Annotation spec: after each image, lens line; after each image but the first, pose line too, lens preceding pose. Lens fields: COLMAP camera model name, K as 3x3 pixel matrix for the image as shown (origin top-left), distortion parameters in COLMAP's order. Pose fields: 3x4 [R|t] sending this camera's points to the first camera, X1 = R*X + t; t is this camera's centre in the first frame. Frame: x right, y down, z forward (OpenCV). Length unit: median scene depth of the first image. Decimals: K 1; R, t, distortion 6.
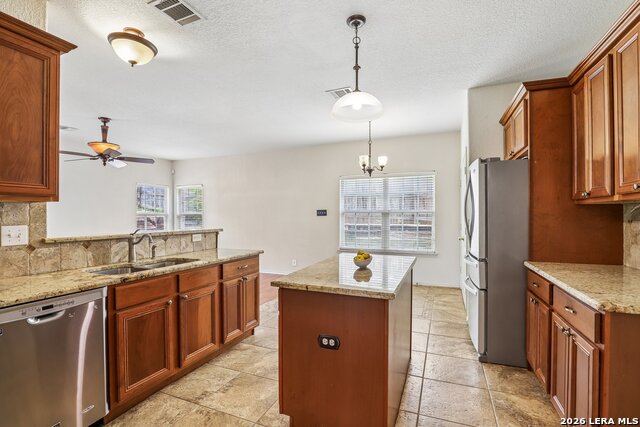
lens RADIAL K [[292.0, 0, 320.0], [0, 292.0, 213.5], [0, 0, 1]] dist [-0.001247, -0.000236]
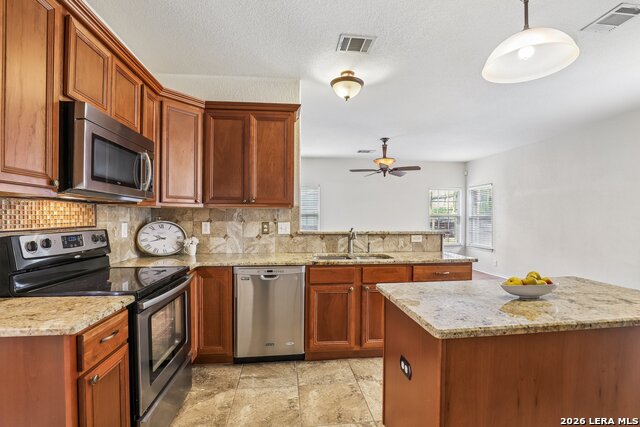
lens RADIAL K [[298.6, 0, 322.8], [0, 298.6, 216.1], [0, 0, 1]] dist [-0.012135, 0.000289]
pose [[0.514518, 0.001878, -0.857477, 0.437281], [0.000331, 0.999997, 0.002389, 0.001233], [0.857479, -0.001513, 0.514516, 0.241140]]
